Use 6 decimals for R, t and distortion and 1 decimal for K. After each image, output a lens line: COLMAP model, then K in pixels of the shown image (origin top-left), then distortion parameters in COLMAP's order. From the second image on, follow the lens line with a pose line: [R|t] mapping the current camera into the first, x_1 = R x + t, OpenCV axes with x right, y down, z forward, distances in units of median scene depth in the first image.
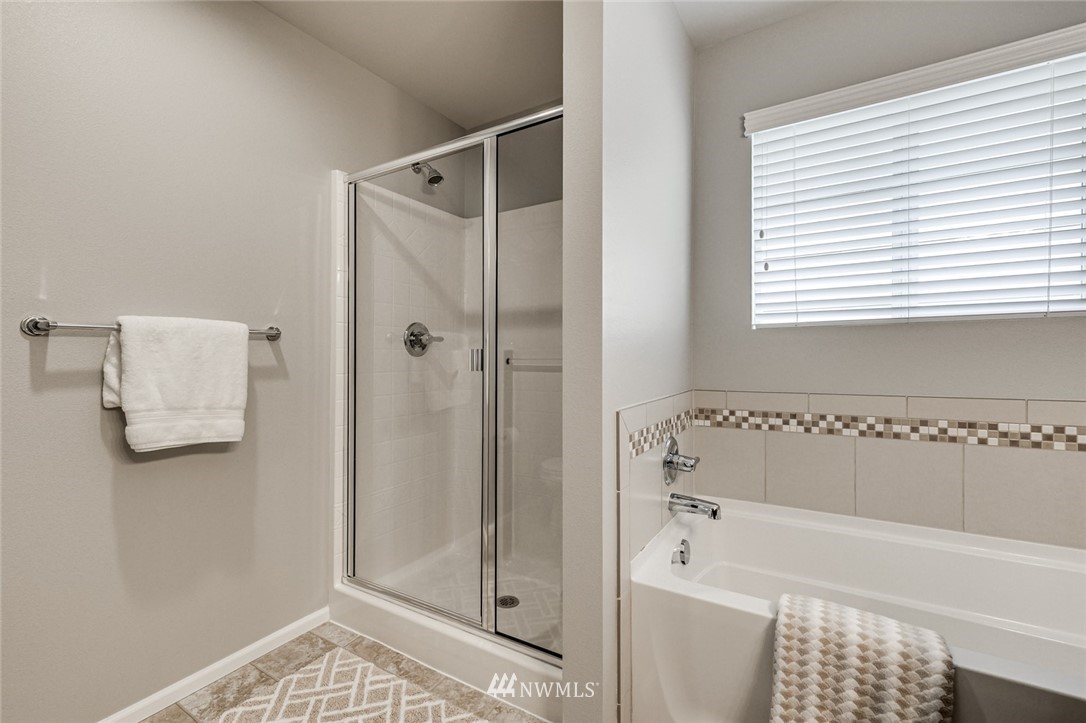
lens RADIAL K [[466.9, 0, 546.3], [0, 466.9, 363.0], [0, 0, 1]] dist [0.002863, 0.000089]
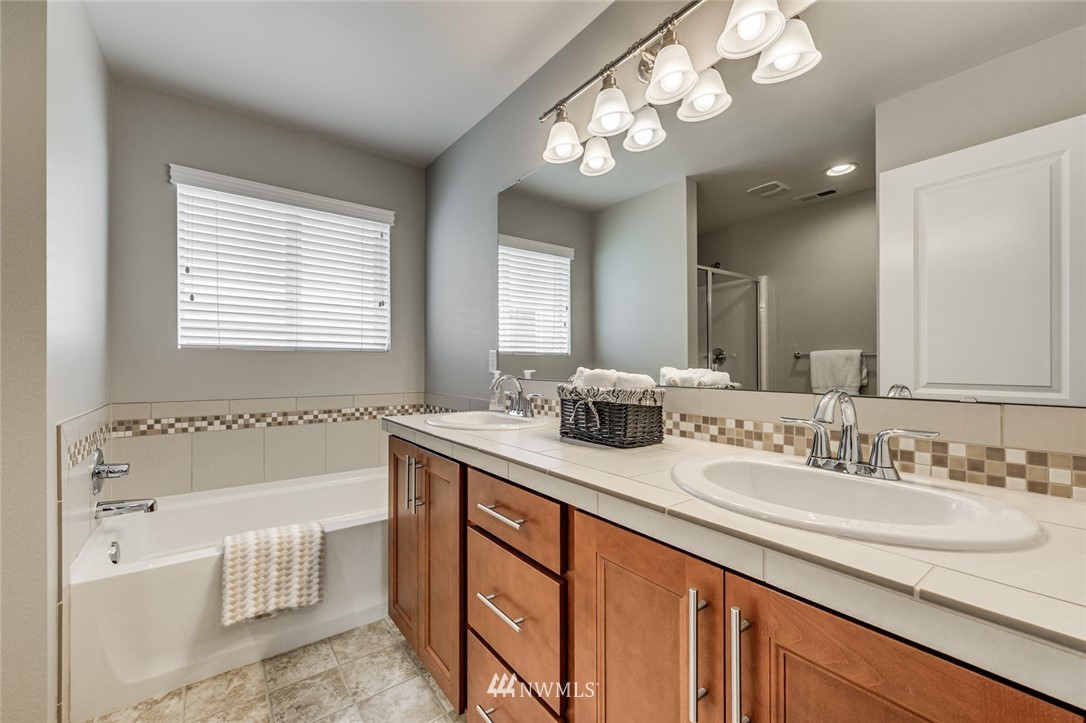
lens RADIAL K [[466.9, 0, 545.2], [0, 466.9, 368.5], [0, 0, 1]] dist [0.002863, 0.000089]
pose [[0.379292, 0.004402, 0.925267, -0.356502], [0.007042, 0.999946, -0.007644, -0.007135], [-0.925250, 0.009415, 0.379241, -0.362115]]
